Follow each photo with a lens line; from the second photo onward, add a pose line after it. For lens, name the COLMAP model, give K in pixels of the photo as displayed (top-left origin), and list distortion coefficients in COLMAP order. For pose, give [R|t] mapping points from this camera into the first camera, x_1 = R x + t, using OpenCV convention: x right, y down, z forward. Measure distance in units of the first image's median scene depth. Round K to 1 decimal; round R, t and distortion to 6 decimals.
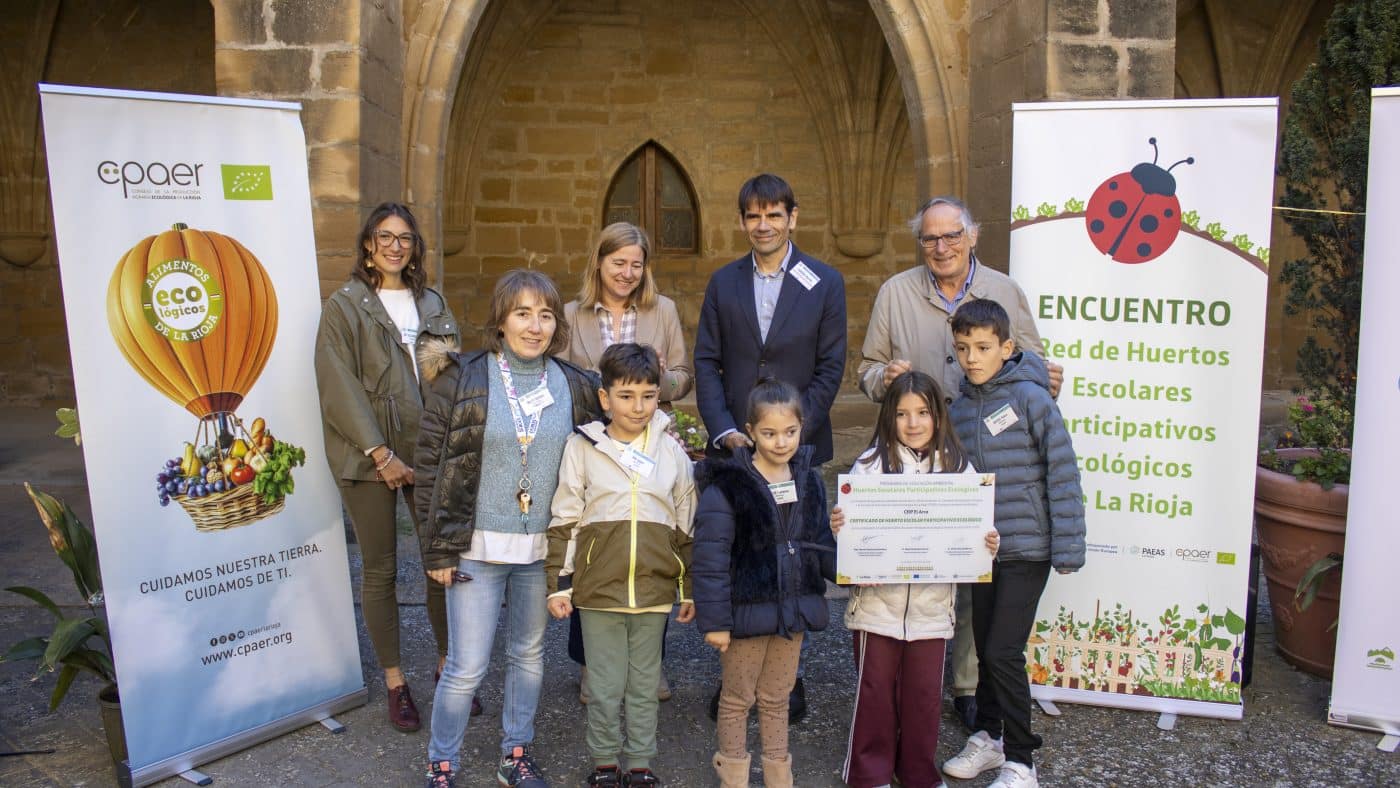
lens RADIAL K [[1157.5, 0, 684.2], [0, 1157.5, 368.6], [0, 0, 1]] dist [-0.164539, 0.140150]
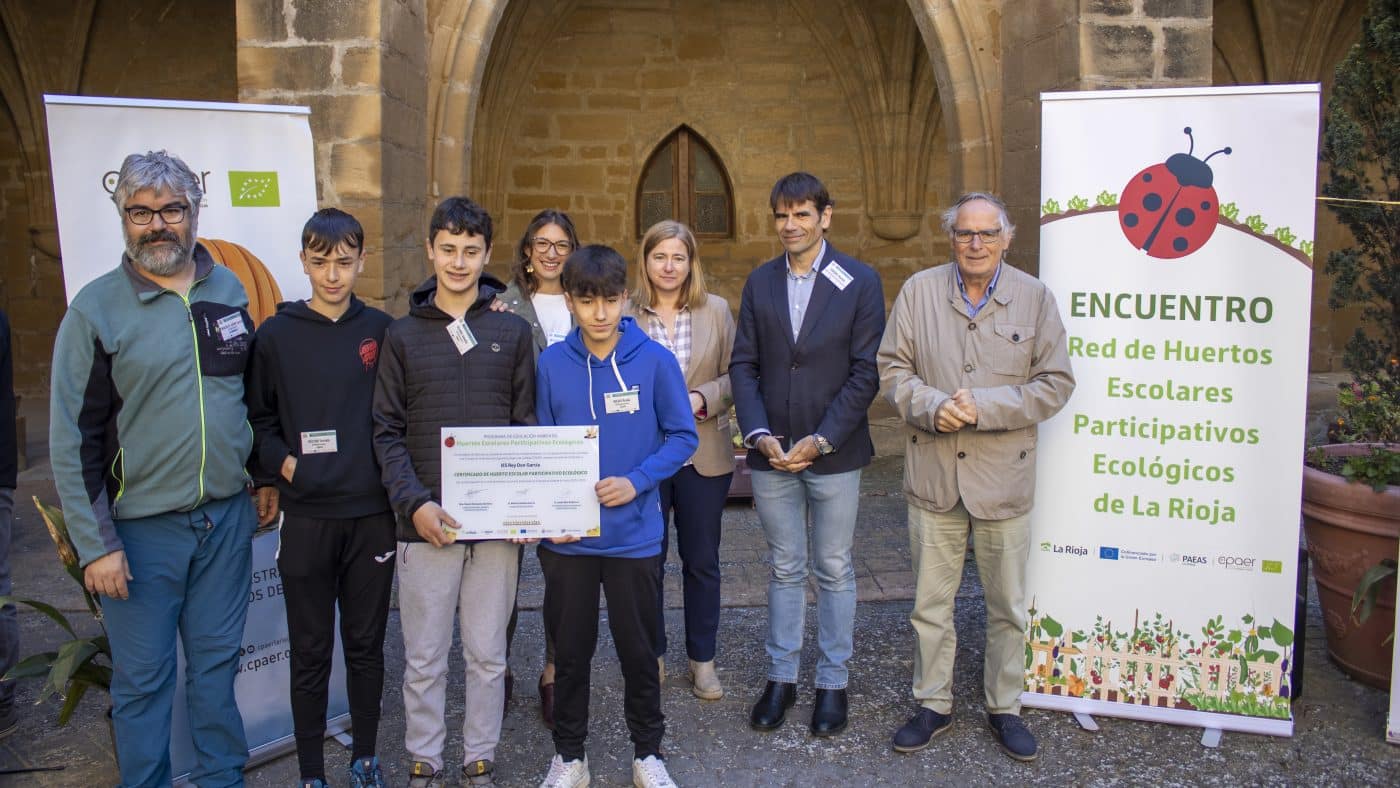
lens RADIAL K [[1157.5, 0, 683.8], [0, 1157.5, 324.3], [0, 0, 1]] dist [-0.164539, 0.140150]
pose [[0.999245, -0.010872, -0.037299, 0.020753], [0.010160, 0.999764, -0.019224, -0.022394], [0.037499, 0.018830, 0.999119, 0.029267]]
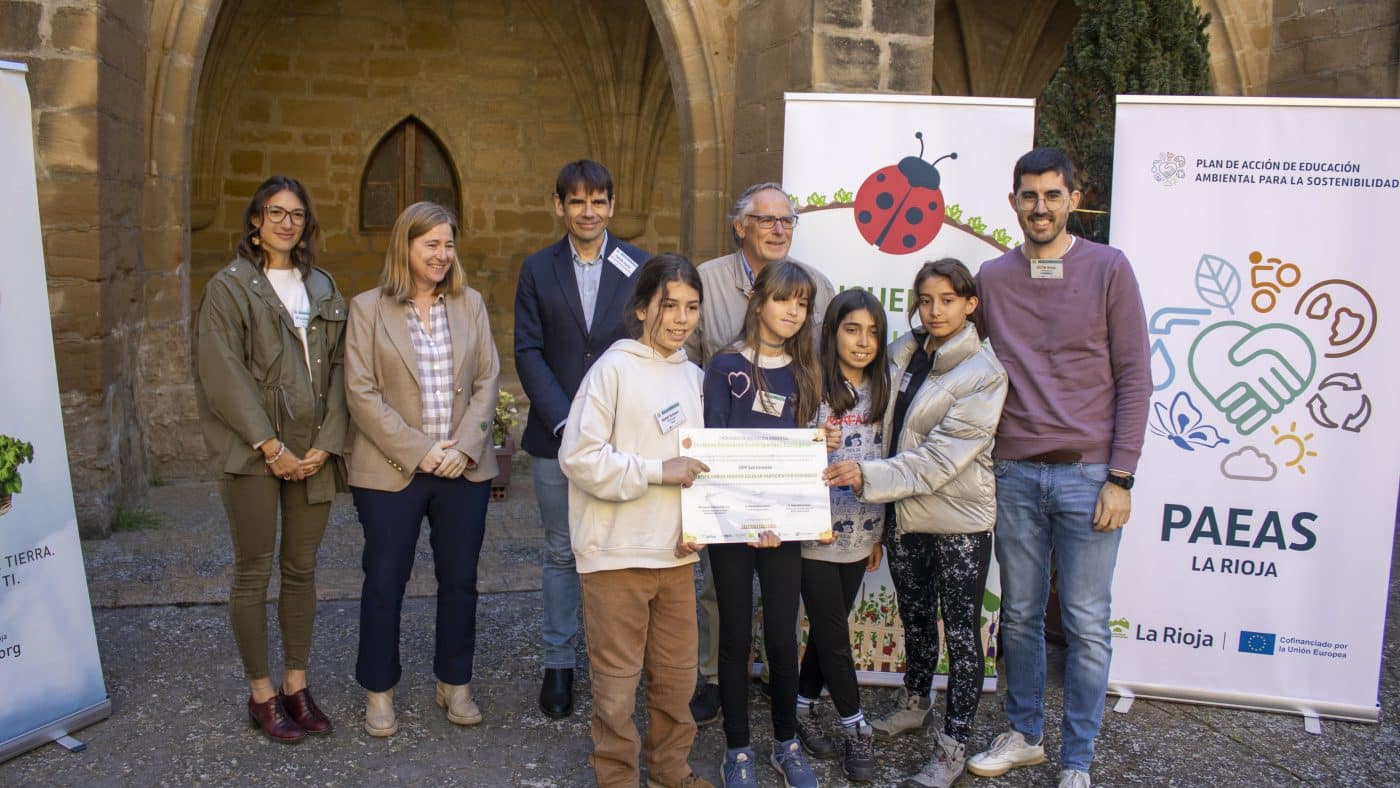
lens RADIAL K [[1157.5, 0, 682.0], [0, 1157.5, 370.5], [0, 0, 1]] dist [-0.164539, 0.140150]
pose [[0.978717, -0.000538, 0.205213, -0.008289], [-0.003444, 0.999813, 0.019046, -0.006693], [-0.205185, -0.019347, 0.978532, 0.018871]]
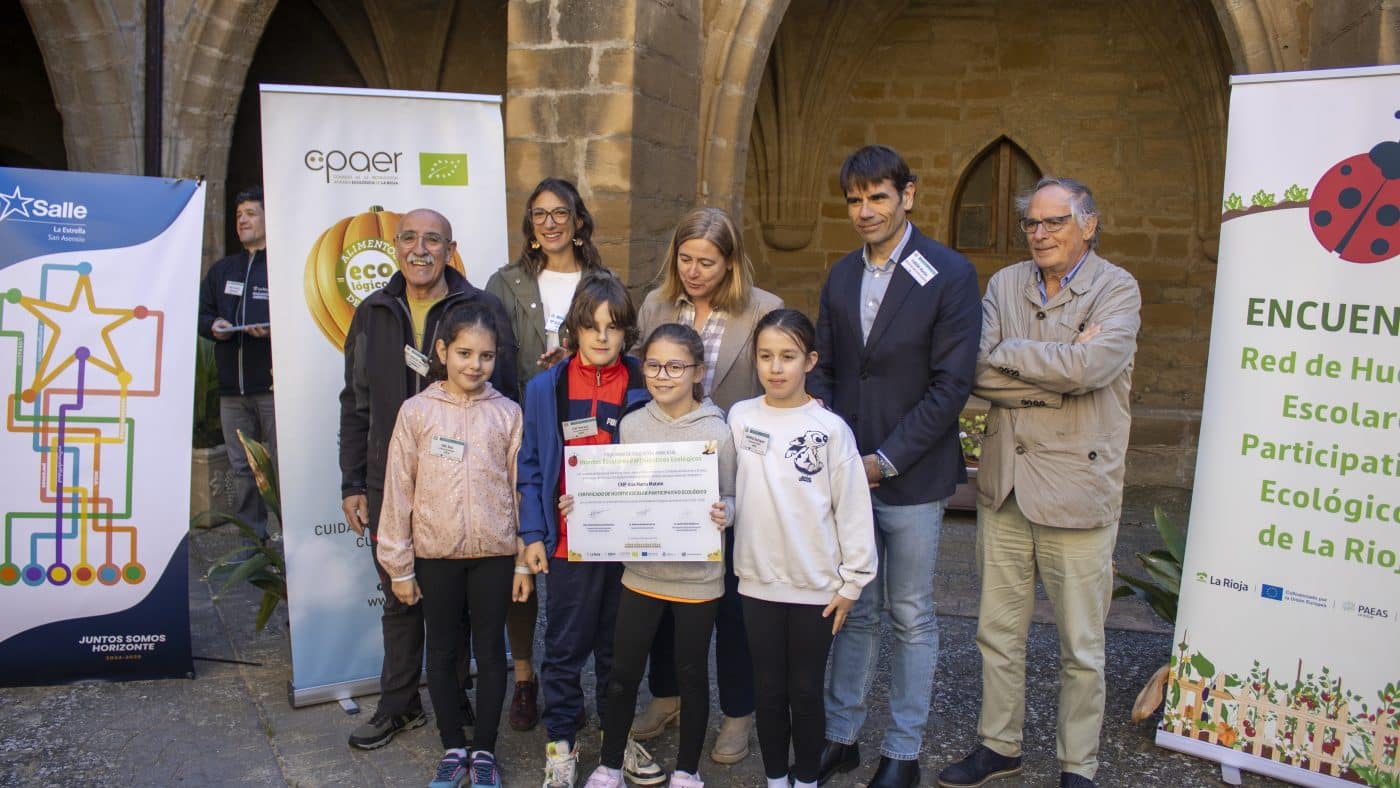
lens RADIAL K [[1157.5, 0, 689.0], [0, 1157.5, 370.8], [0, 0, 1]] dist [-0.164539, 0.140150]
pose [[0.934636, 0.053264, -0.351595, 0.217239], [-0.052939, 0.998542, 0.010544, 0.004107], [0.351644, 0.008758, 0.936093, 0.056195]]
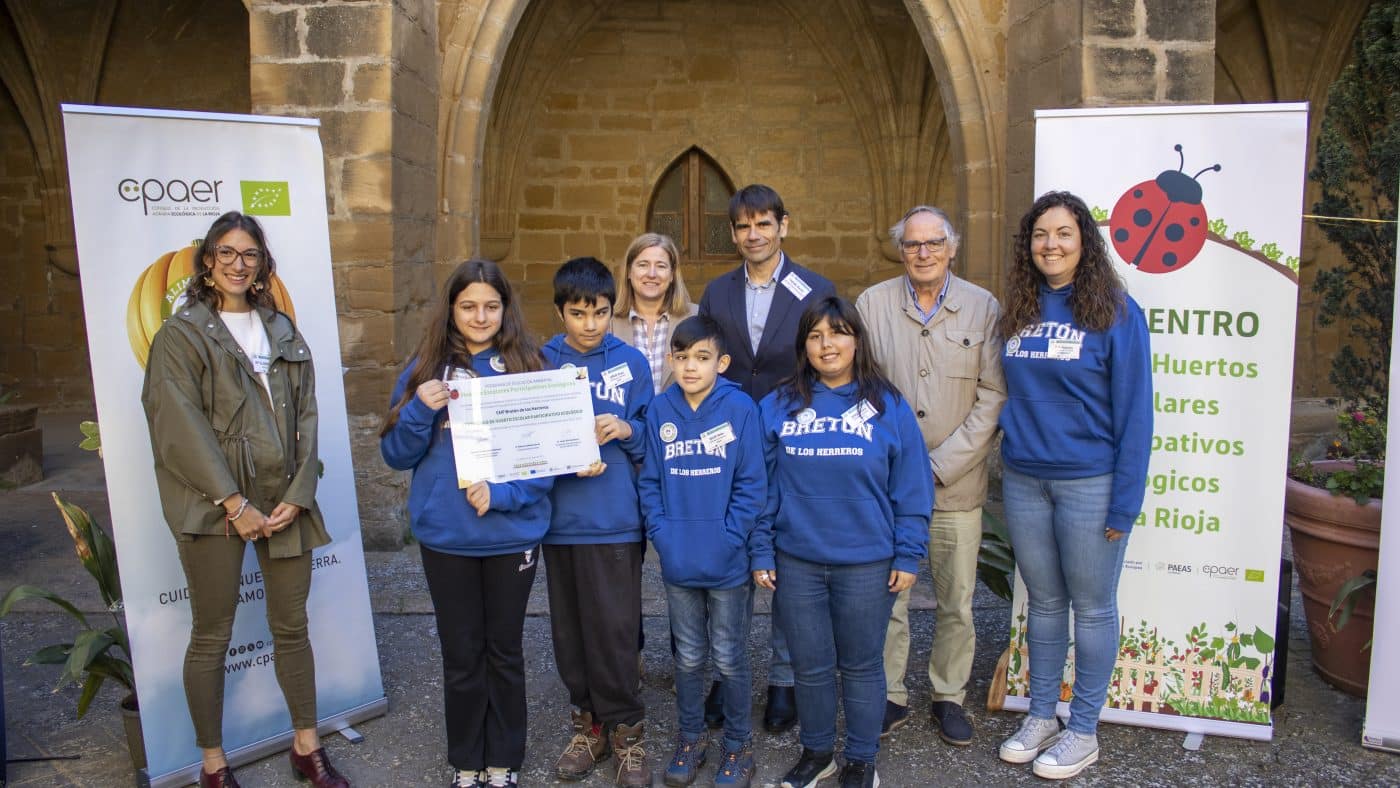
lens RADIAL K [[1157.5, 0, 688.5], [0, 1157.5, 369.6], [0, 0, 1]] dist [-0.164539, 0.140150]
pose [[0.998979, -0.001365, -0.045164, 0.034267], [0.001269, 0.999997, -0.002157, -0.007821], [0.045167, 0.002098, 0.998977, 0.005477]]
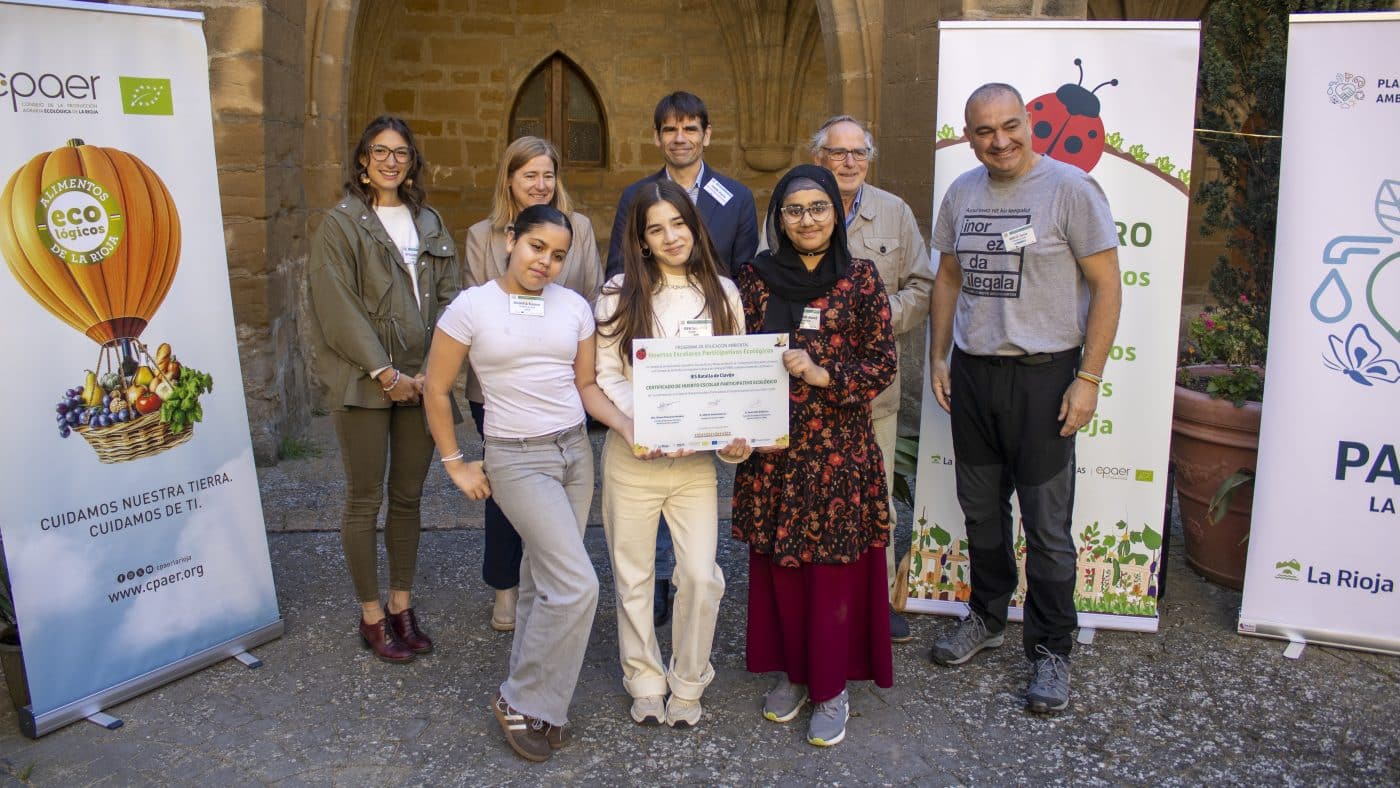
lens RADIAL K [[1157.5, 0, 684.0], [0, 1157.5, 323.8], [0, 0, 1]] dist [-0.164539, 0.140150]
pose [[0.996346, -0.004961, 0.085260, -0.018815], [0.001766, 0.999294, 0.037520, -0.007328], [-0.085386, -0.037232, 0.995652, 0.019048]]
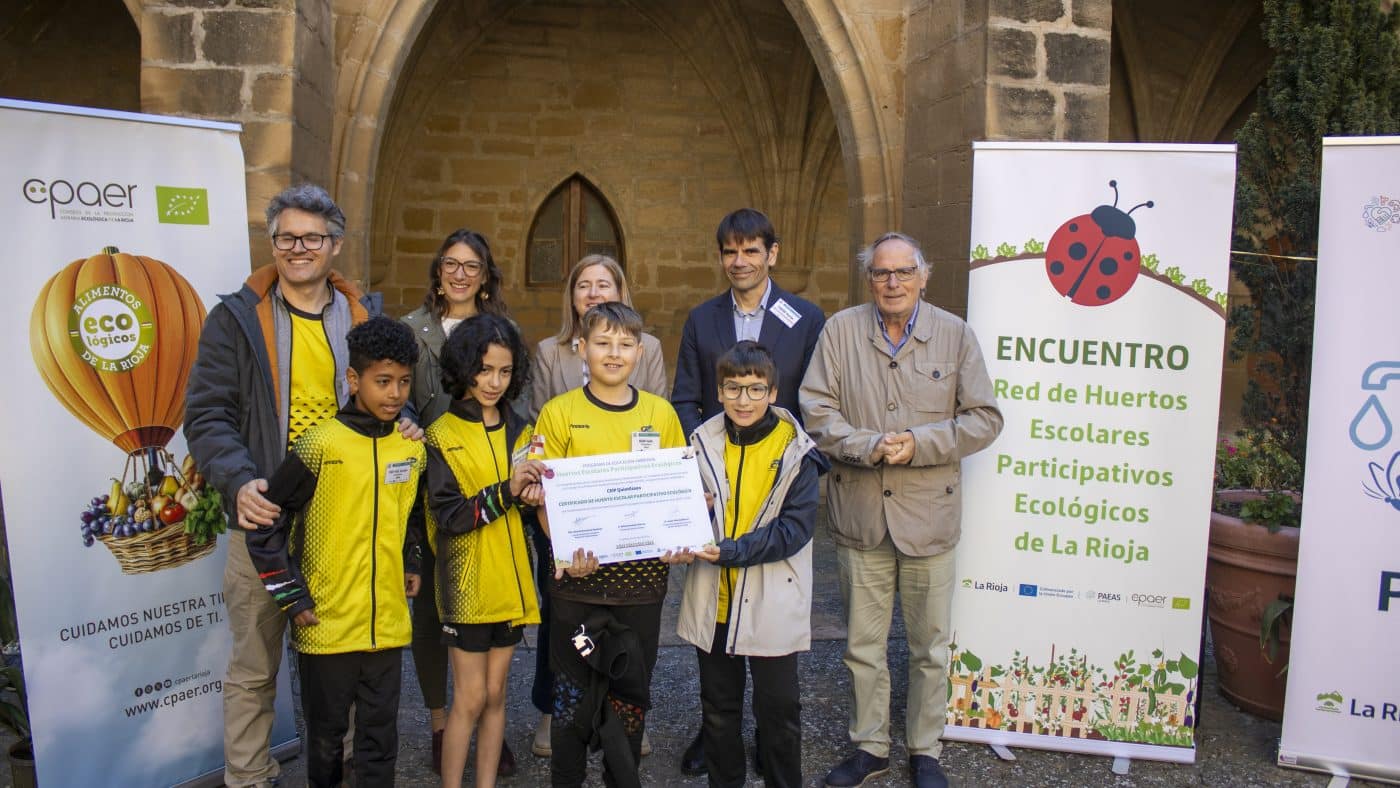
lens RADIAL K [[1157.5, 0, 679.5], [0, 1157.5, 373.1], [0, 0, 1]] dist [-0.164539, 0.140150]
pose [[0.997119, 0.013403, 0.074666, -0.037633], [-0.011420, 0.999572, -0.026922, -0.002749], [-0.074994, 0.025992, 0.996845, 0.028447]]
